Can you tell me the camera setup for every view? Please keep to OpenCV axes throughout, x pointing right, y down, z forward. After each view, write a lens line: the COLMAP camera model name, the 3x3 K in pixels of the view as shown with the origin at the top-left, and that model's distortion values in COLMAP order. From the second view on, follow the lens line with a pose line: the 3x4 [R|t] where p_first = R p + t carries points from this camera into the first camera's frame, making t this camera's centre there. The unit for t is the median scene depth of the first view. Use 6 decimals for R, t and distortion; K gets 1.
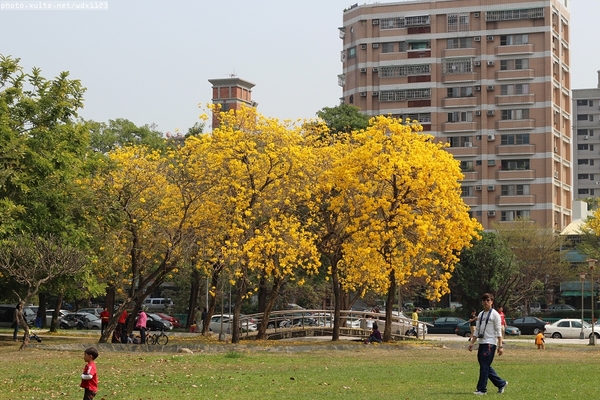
lens RADIAL K [[1380.4, 0, 299.5], [0, 1380.4, 223.3], [0, 0, 1]] dist [-0.036991, -0.459515]
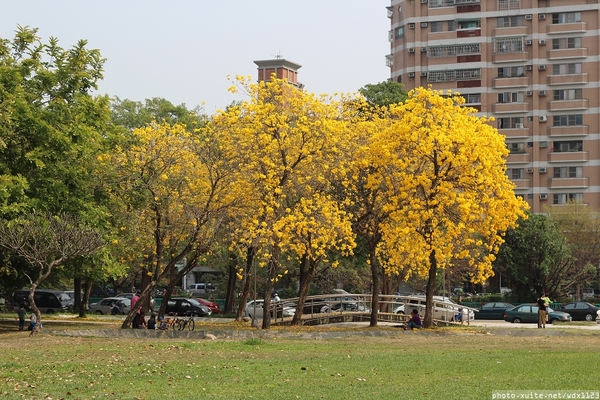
lens RADIAL K [[1380.4, 0, 299.5], [0, 1380.4, 223.3], [0, 0, 1]] dist [-0.036991, -0.459515]
pose [[0.999257, -0.000881, -0.038543, 0.011249], [0.001266, 0.999950, 0.009959, 0.004529], [0.038533, -0.010000, 0.999207, 0.050127]]
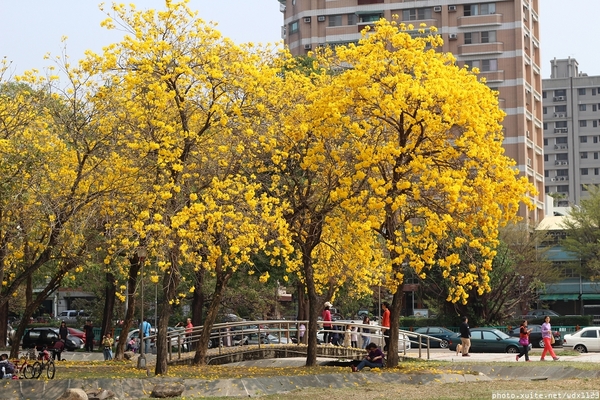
lens RADIAL K [[1380.4, 0, 299.5], [0, 1380.4, 223.3], [0, 0, 1]] dist [-0.036991, -0.459515]
pose [[0.998640, -0.012257, 0.050670, -0.011954], [0.012637, 0.999894, -0.007194, 0.019242], [-0.050576, 0.007825, 0.998690, 0.311468]]
